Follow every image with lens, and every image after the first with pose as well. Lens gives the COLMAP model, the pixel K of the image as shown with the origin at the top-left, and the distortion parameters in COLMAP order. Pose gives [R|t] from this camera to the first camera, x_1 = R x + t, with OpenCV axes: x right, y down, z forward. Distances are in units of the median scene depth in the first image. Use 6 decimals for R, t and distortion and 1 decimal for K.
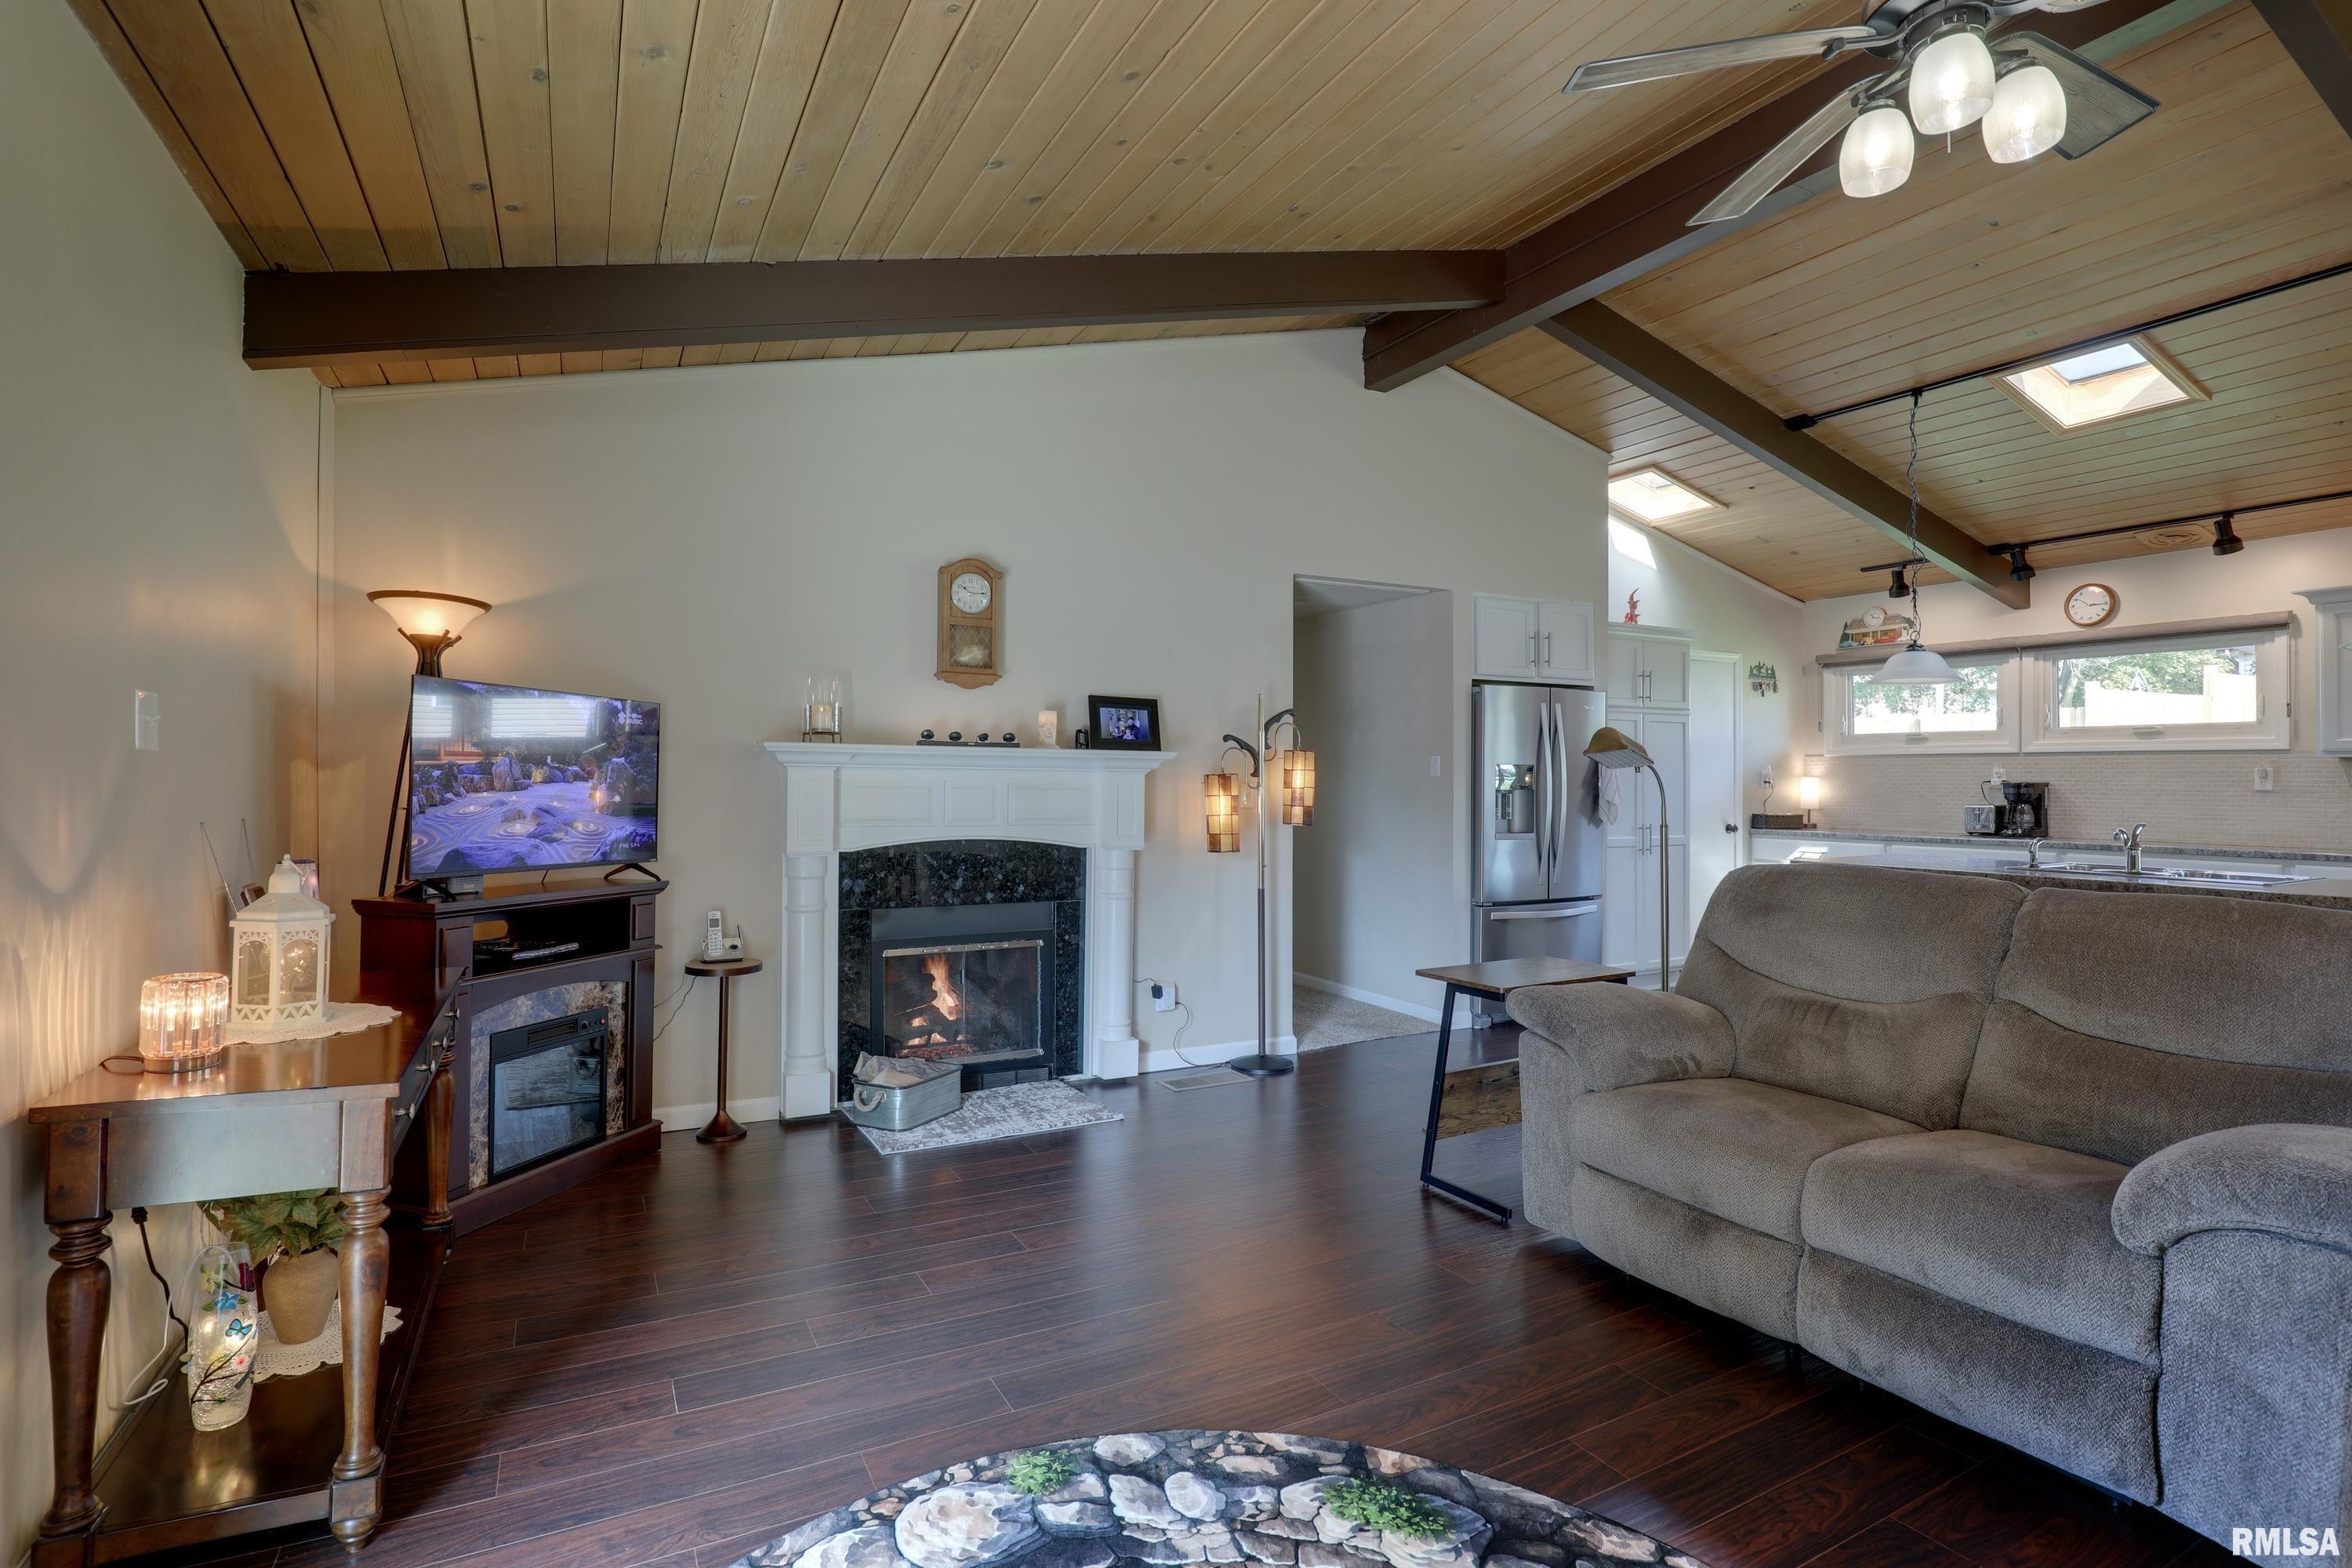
lens RADIAL K [[1101.5, 0, 1144.4], [0, 1101.5, 772.5], [0, 0, 1]] dist [-0.035727, 0.005886]
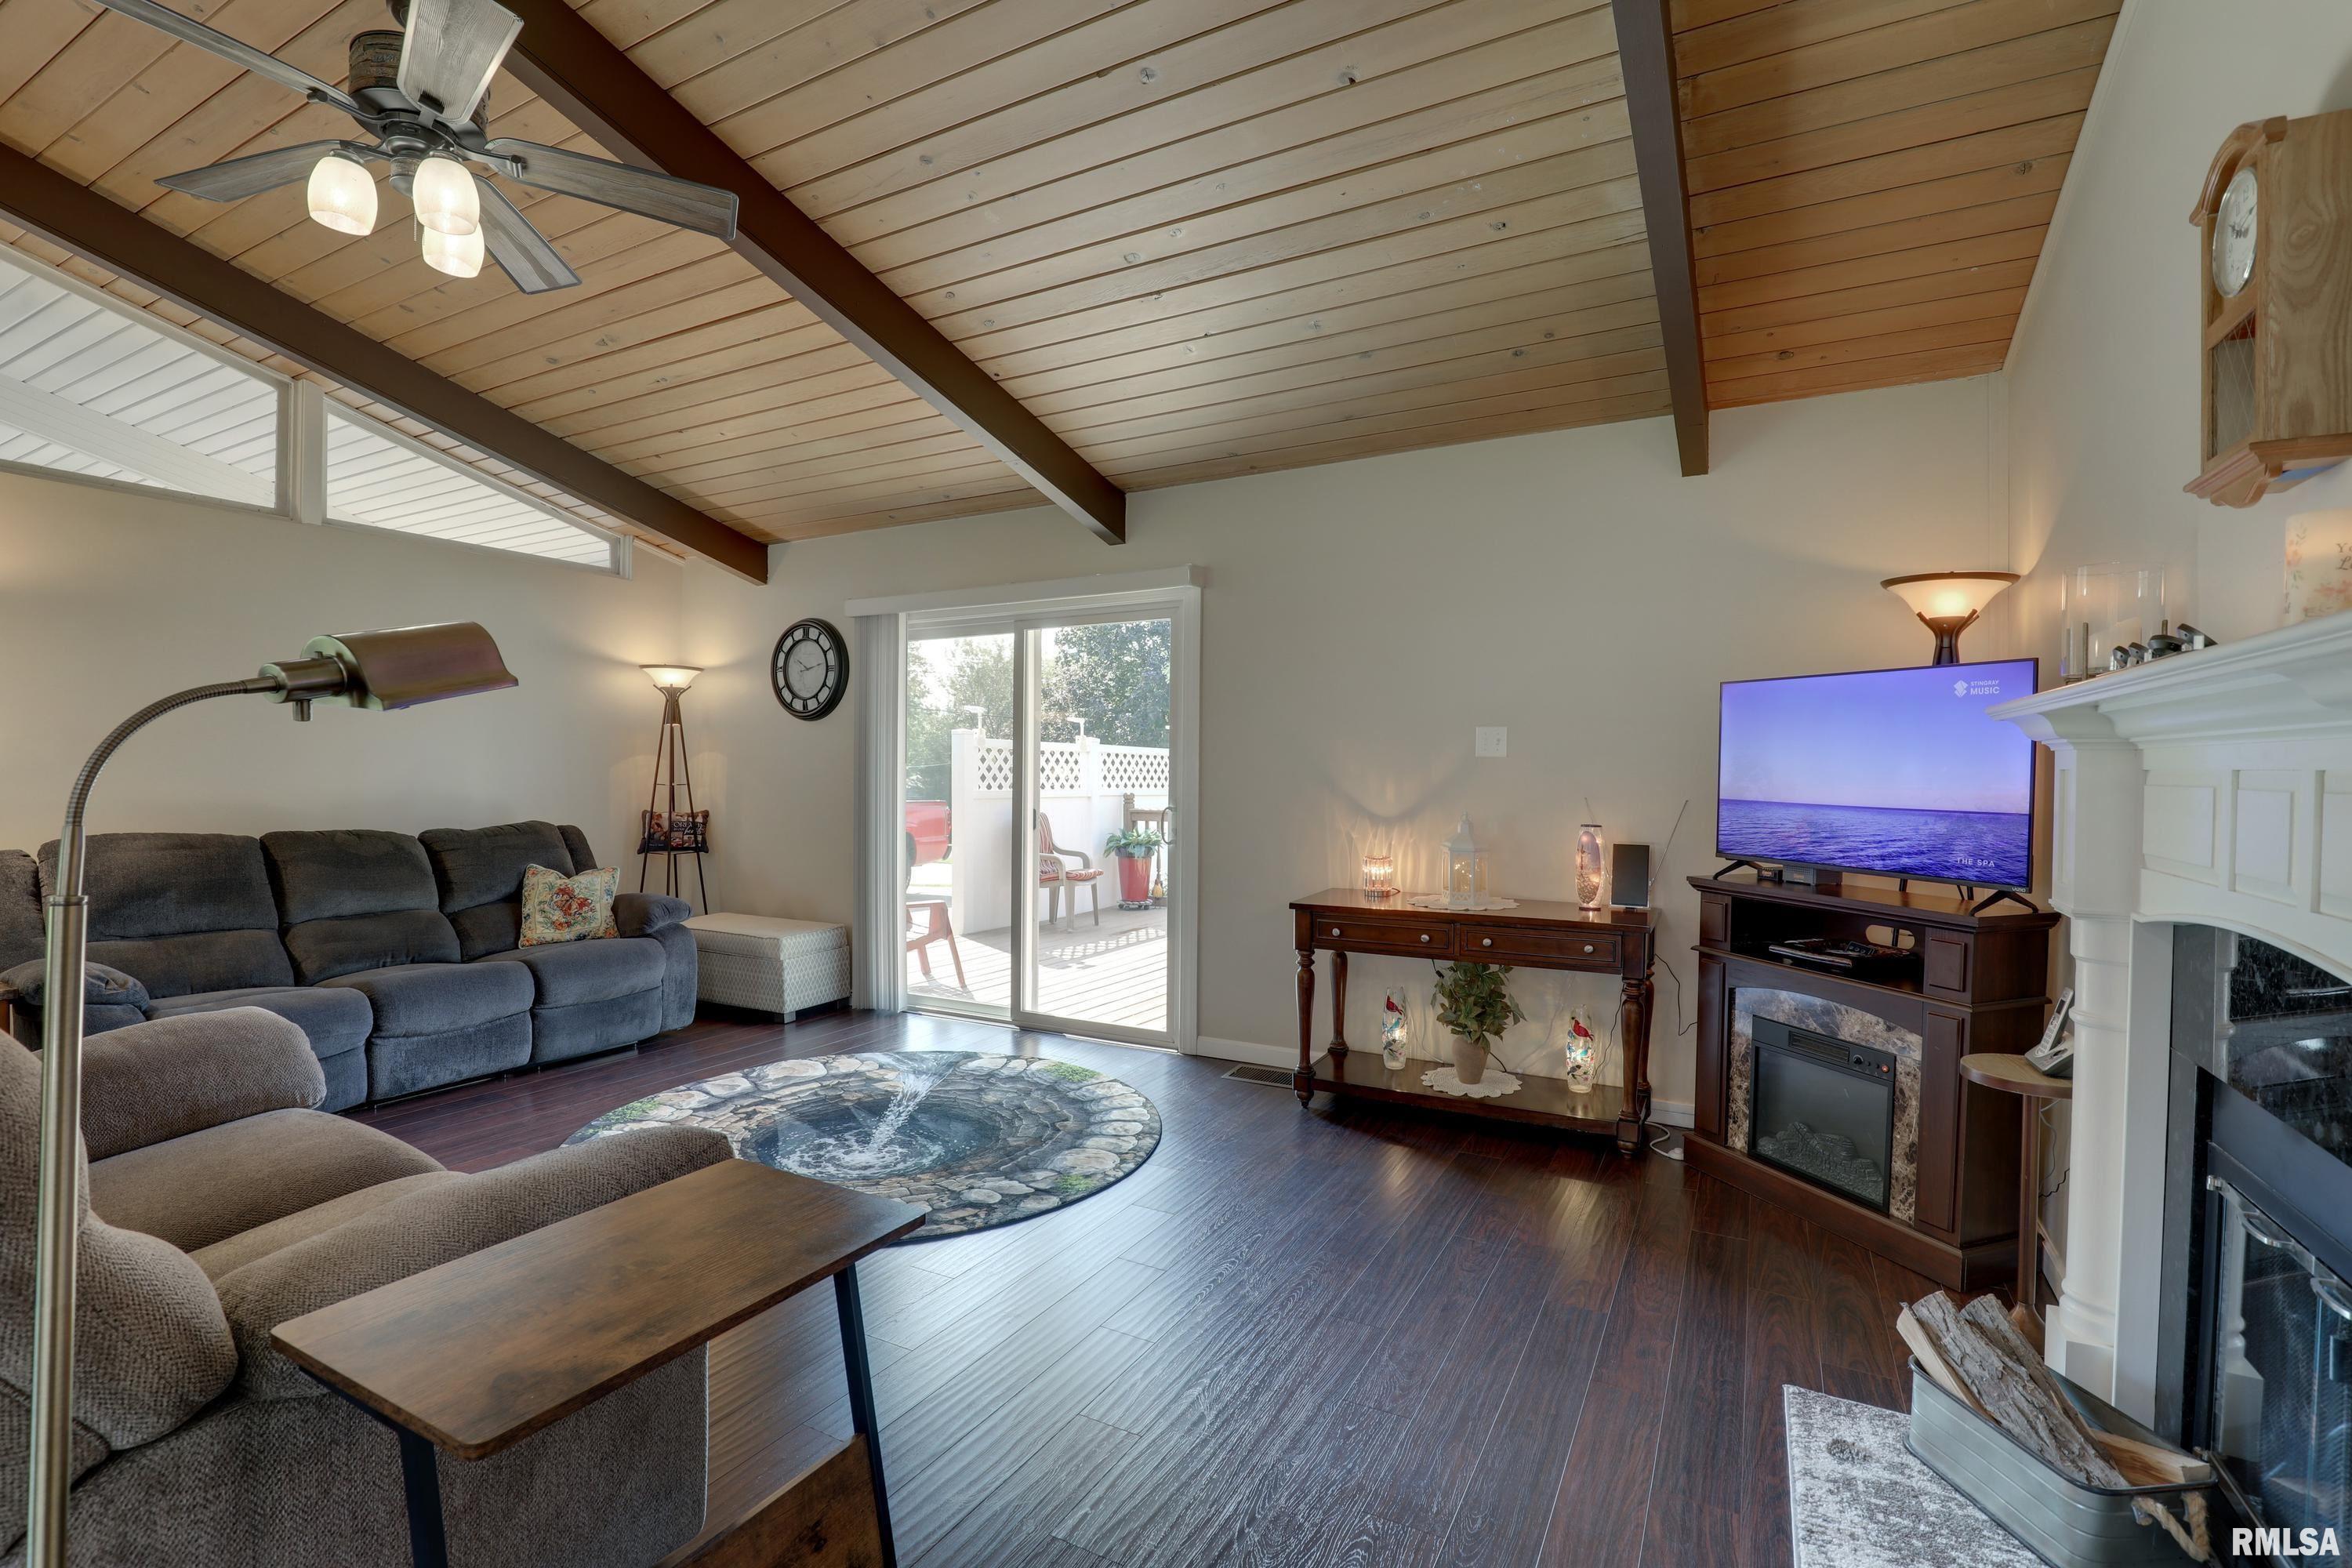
lens RADIAL K [[1084.2, 0, 1191.5], [0, 1084.2, 787.8], [0, 0, 1]] dist [-0.034174, 0.005651]
pose [[-0.823496, -0.001403, -0.567320, 0.337825], [-0.004370, 0.999983, 0.003870, 0.014556], [0.567305, 0.005666, -0.823488, 1.194000]]
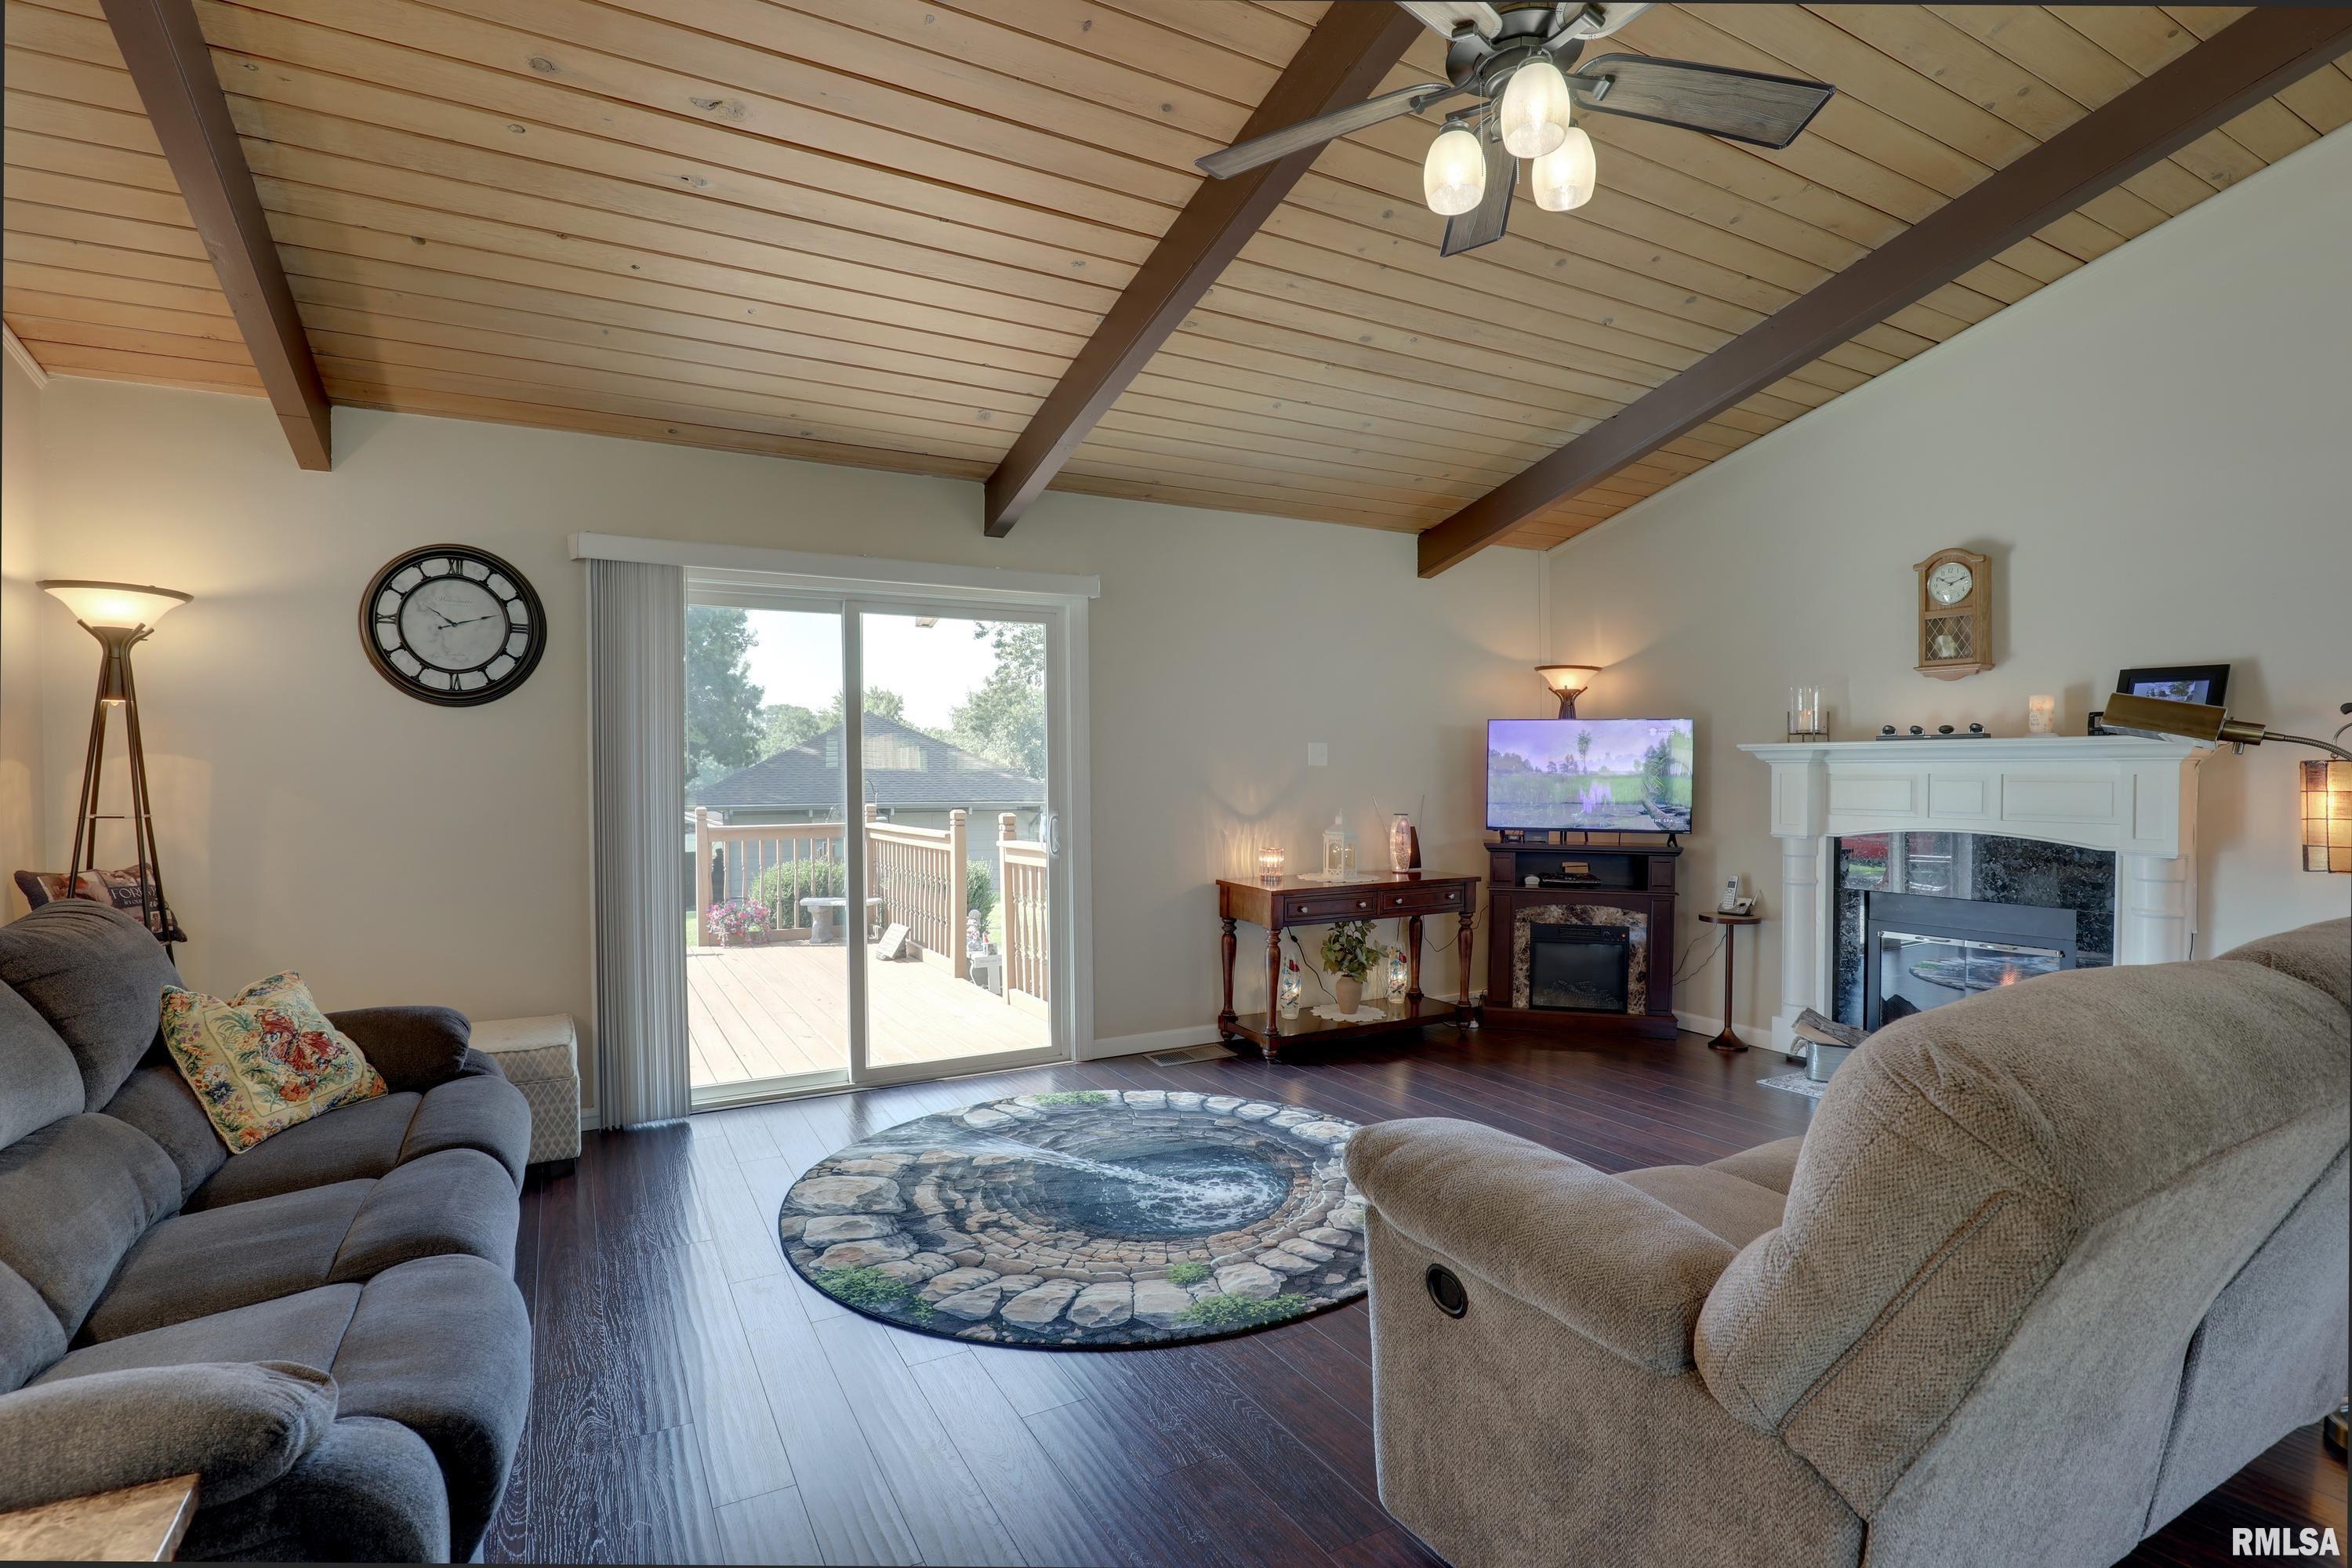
lens RADIAL K [[1102.2, 0, 1179.6], [0, 1102.2, 786.9], [0, 0, 1]] dist [-0.034236, 0.006739]
pose [[0.031101, 0.004122, -0.999508, 0.875612], [0.014662, 0.999882, 0.004580, 0.005391], [0.999409, -0.014798, 0.031037, 0.298480]]
